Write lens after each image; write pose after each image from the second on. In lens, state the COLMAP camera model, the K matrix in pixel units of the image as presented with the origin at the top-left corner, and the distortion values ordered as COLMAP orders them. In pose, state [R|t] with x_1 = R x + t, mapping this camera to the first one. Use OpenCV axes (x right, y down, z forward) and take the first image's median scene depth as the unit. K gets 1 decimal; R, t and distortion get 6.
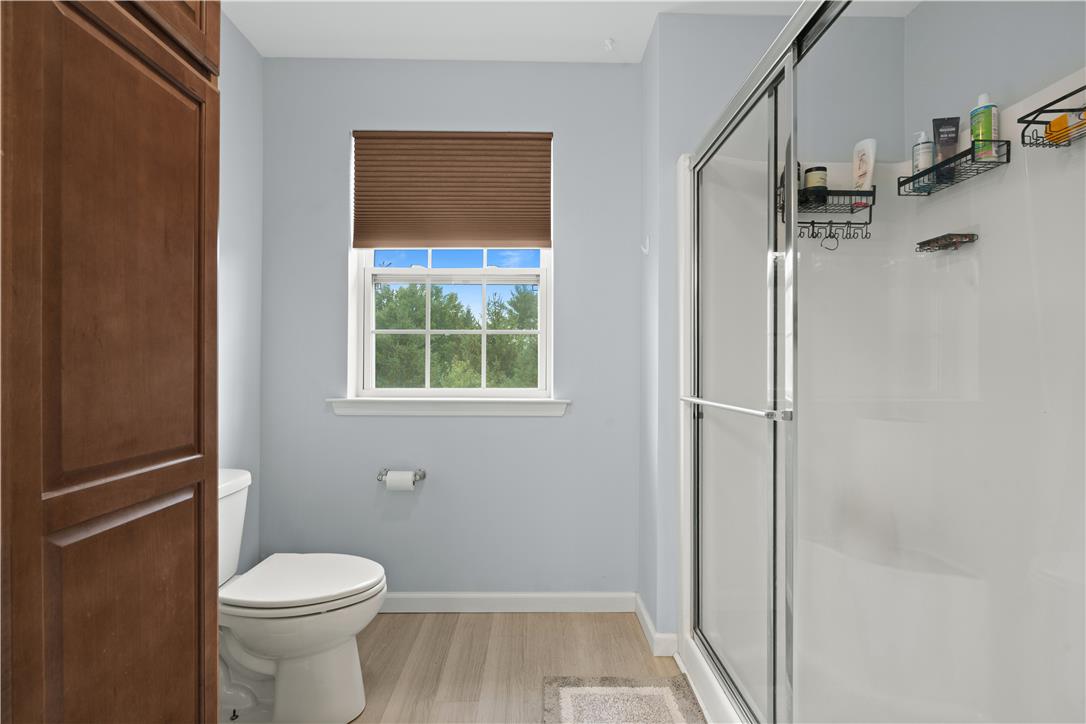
lens RADIAL K [[489.0, 0, 541.7], [0, 489.0, 364.7], [0, 0, 1]] dist [-0.010110, 0.000277]
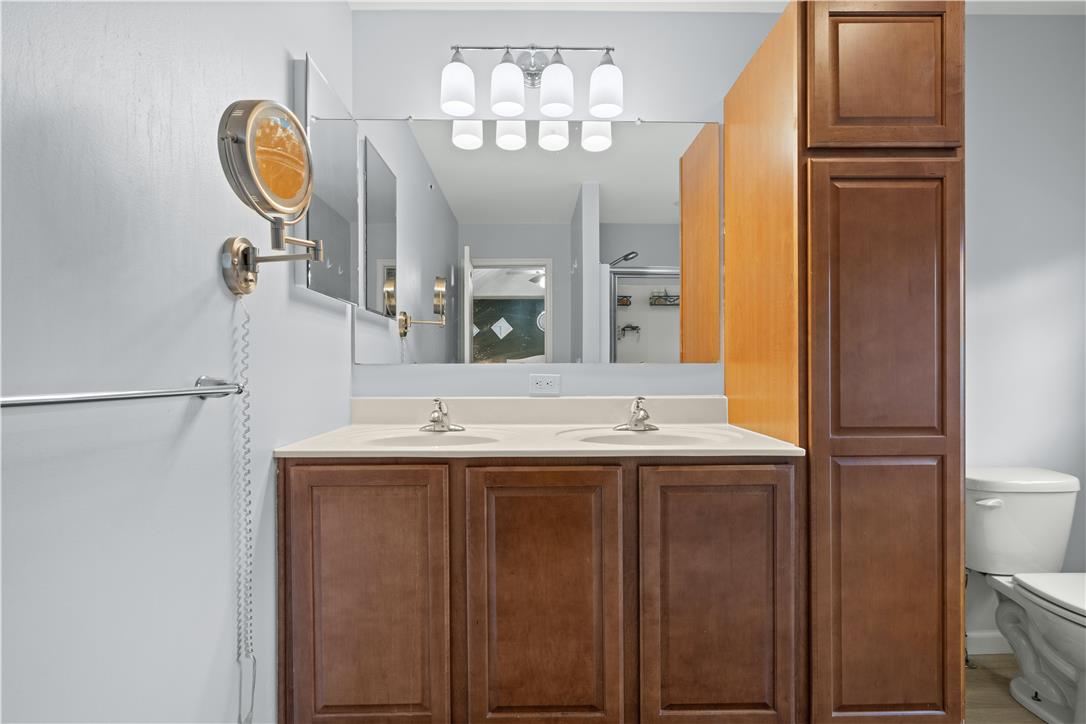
lens RADIAL K [[489.0, 0, 541.2], [0, 489.0, 361.3], [0, 0, 1]] dist [-0.010110, 0.000277]
pose [[0.000380, 0.001684, -0.999999, 0.674944], [0.003523, 0.999992, 0.001685, -0.030988], [0.999994, -0.003523, 0.000374, -0.134938]]
